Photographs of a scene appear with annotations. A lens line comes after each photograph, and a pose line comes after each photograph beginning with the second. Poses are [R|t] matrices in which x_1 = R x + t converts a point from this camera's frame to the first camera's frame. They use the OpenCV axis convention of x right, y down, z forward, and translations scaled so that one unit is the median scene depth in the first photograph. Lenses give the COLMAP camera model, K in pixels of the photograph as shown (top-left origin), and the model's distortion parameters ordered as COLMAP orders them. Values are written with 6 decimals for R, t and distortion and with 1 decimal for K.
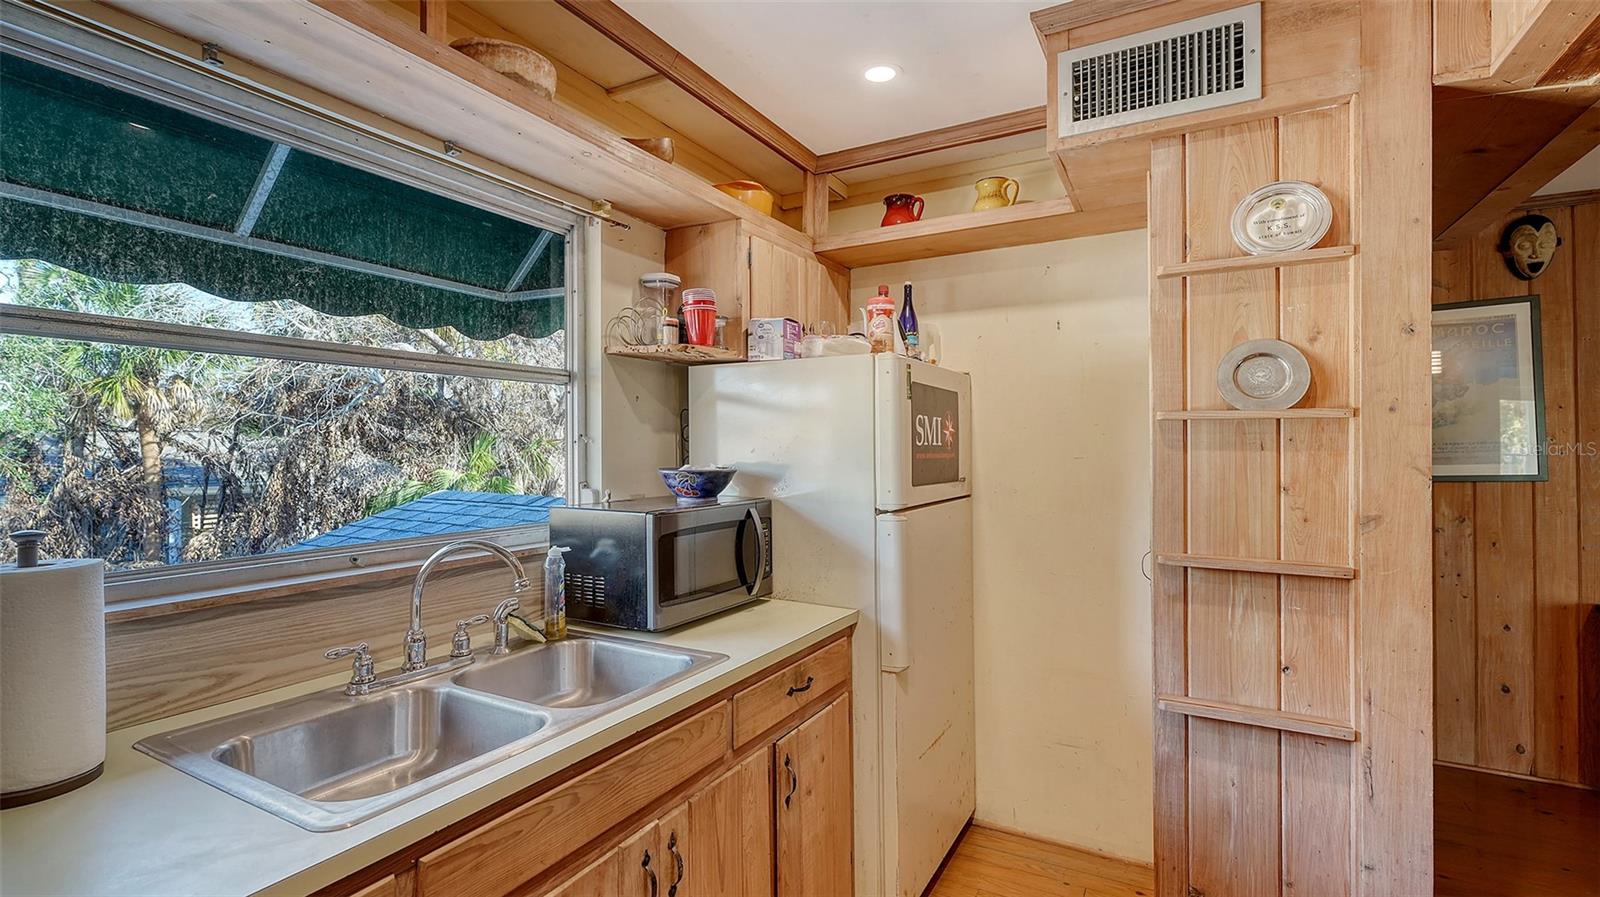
lens RADIAL K [[723.9, 0, 800.2], [0, 723.9, 447.4], [0, 0, 1]] dist [-0.000252, -0.000012]
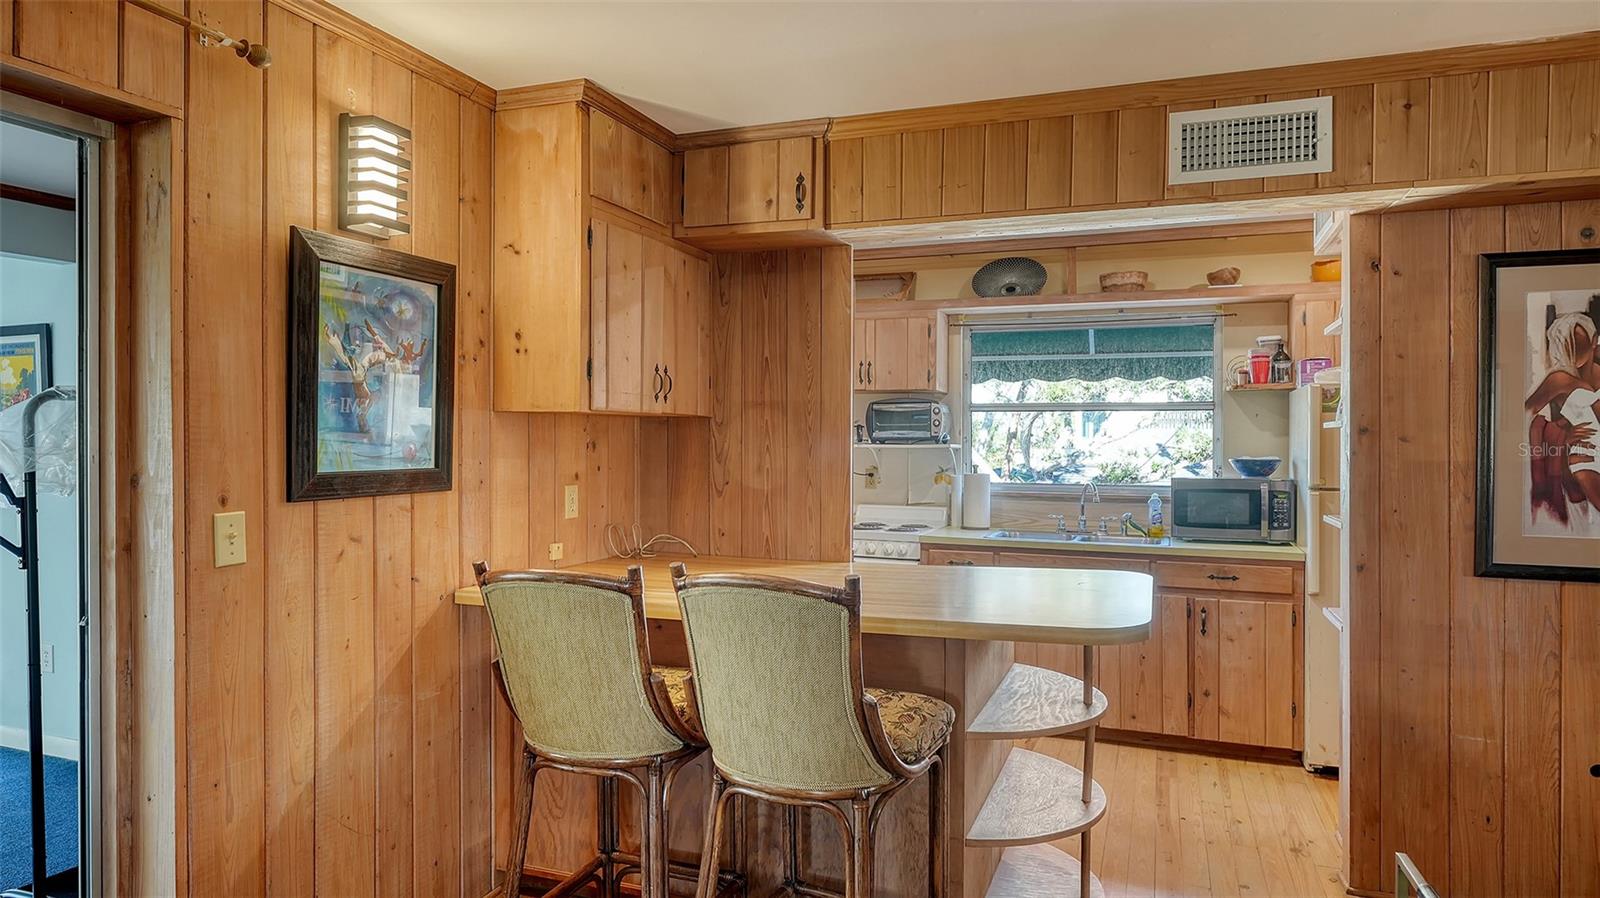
lens RADIAL K [[967.6, 0, 801.4], [0, 967.6, 449.4], [0, 0, 1]] dist [0.000070, 0.000004]
pose [[0.142987, 0.010211, -0.989672, 2.276083], [-0.003209, 0.999946, 0.009854, -0.010360], [0.989719, 0.001767, 0.143012, -0.395759]]
